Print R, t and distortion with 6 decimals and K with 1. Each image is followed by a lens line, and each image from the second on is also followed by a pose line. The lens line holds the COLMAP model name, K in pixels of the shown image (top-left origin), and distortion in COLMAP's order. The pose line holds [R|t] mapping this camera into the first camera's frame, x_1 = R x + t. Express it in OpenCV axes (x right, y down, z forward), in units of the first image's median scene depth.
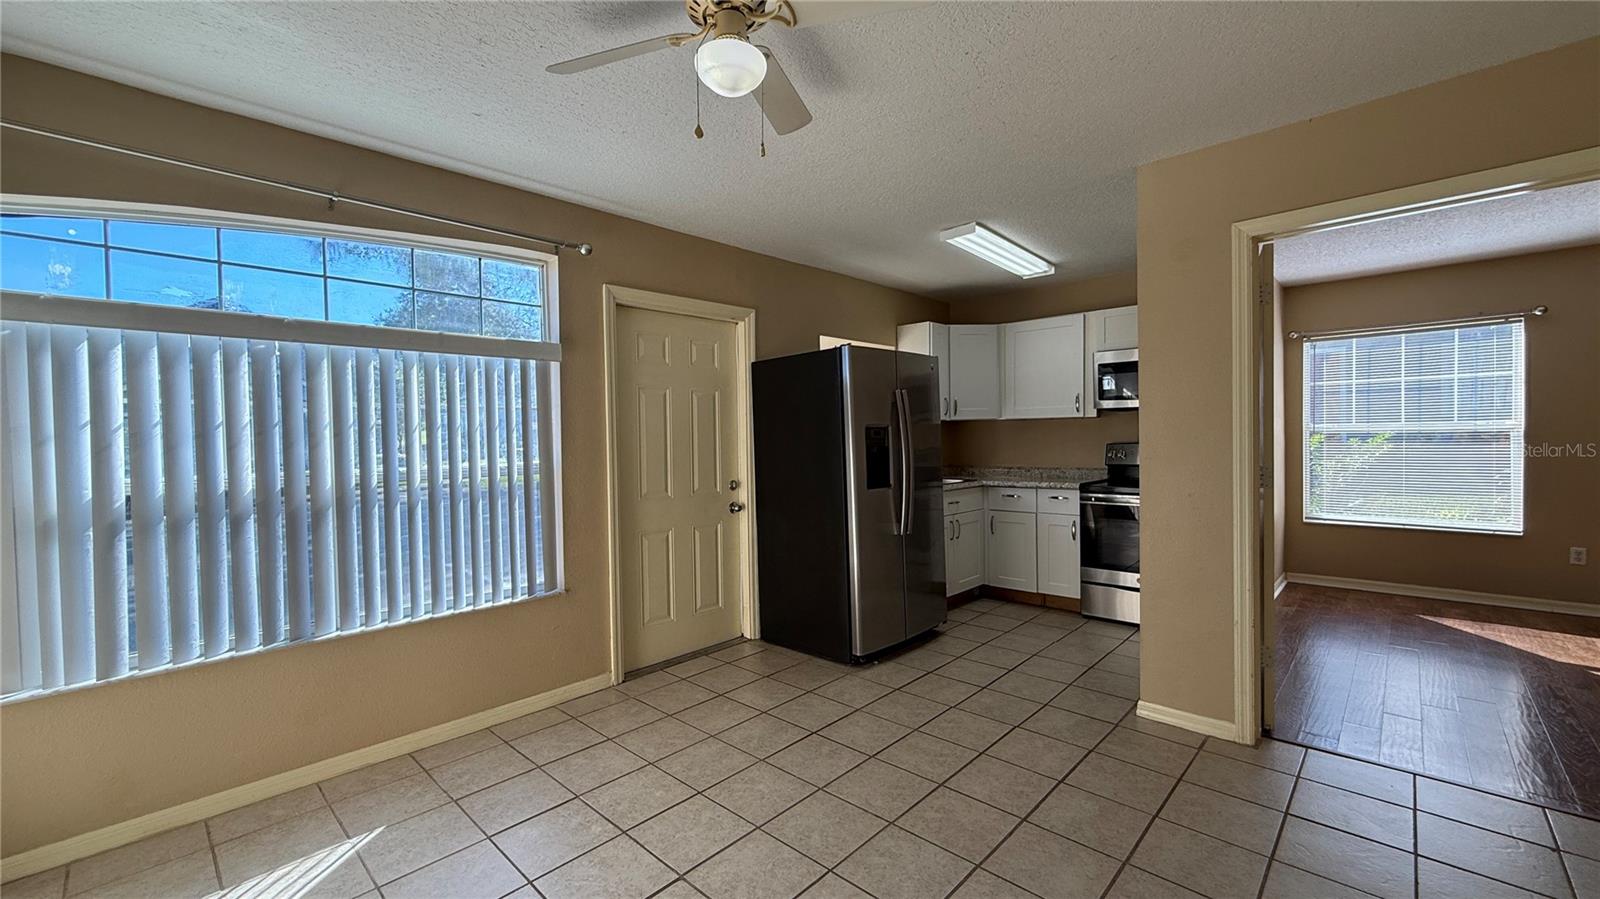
lens RADIAL K [[633.0, 0, 800.0], [0, 633.0, 449.5], [0, 0, 1]] dist [0.000309, 0.000053]
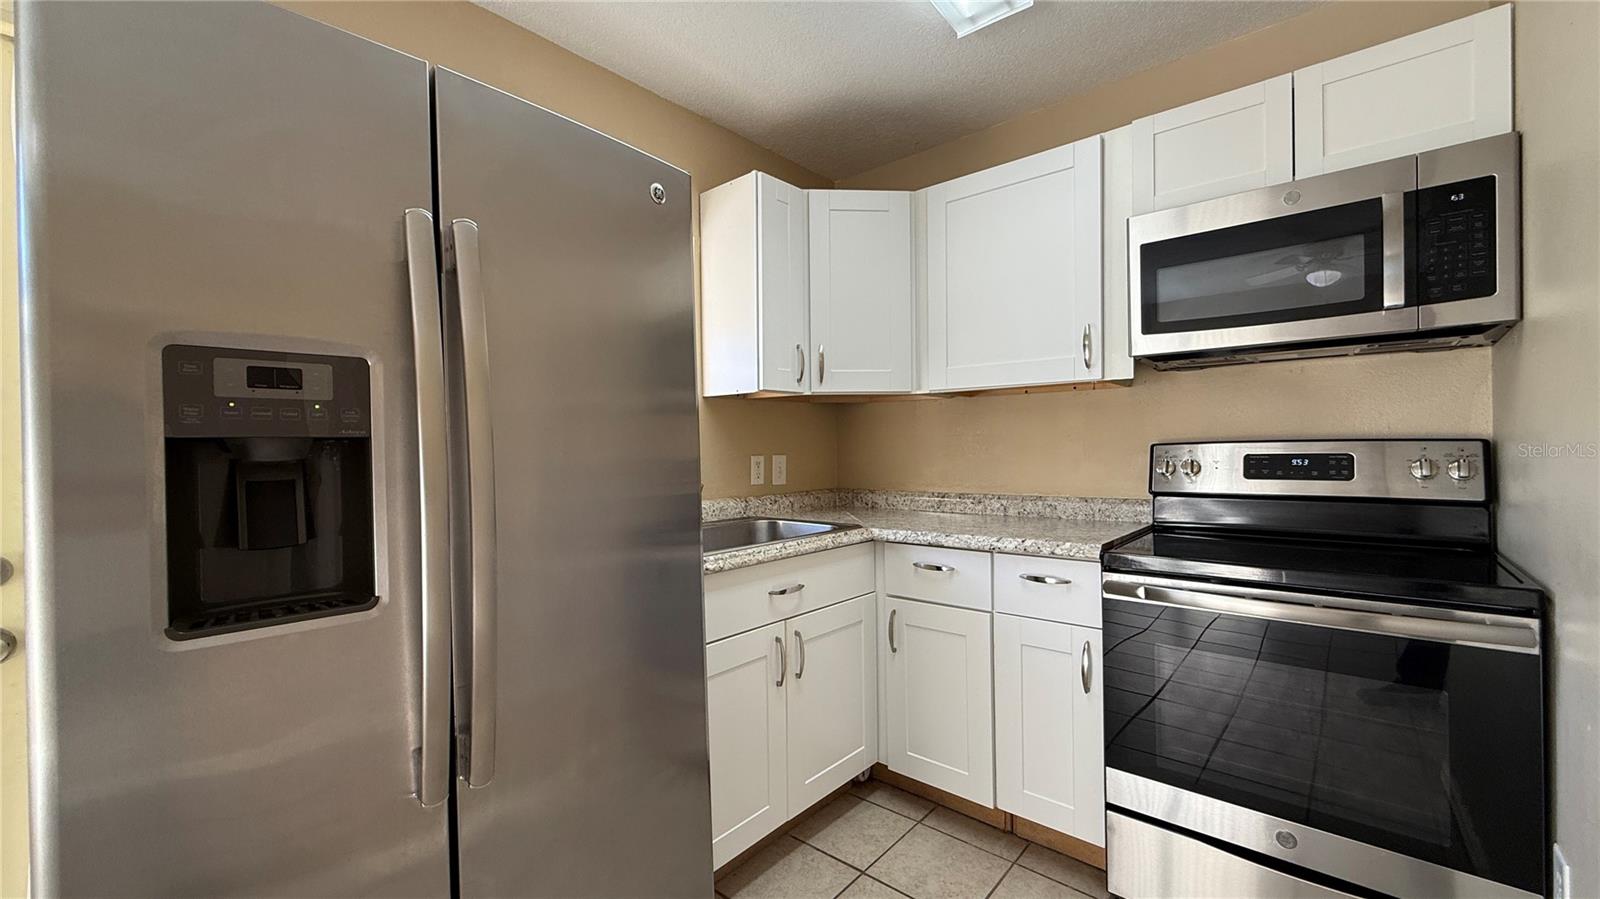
lens RADIAL K [[633.0, 0, 800.0], [0, 633.0, 449.5], [0, 0, 1]] dist [0.000309, 0.000053]
pose [[0.999764, -0.001059, 0.021705, 0.241245], [0.001488, 0.999804, -0.019746, 0.003366], [-0.021680, 0.019774, 0.999569, 0.593353]]
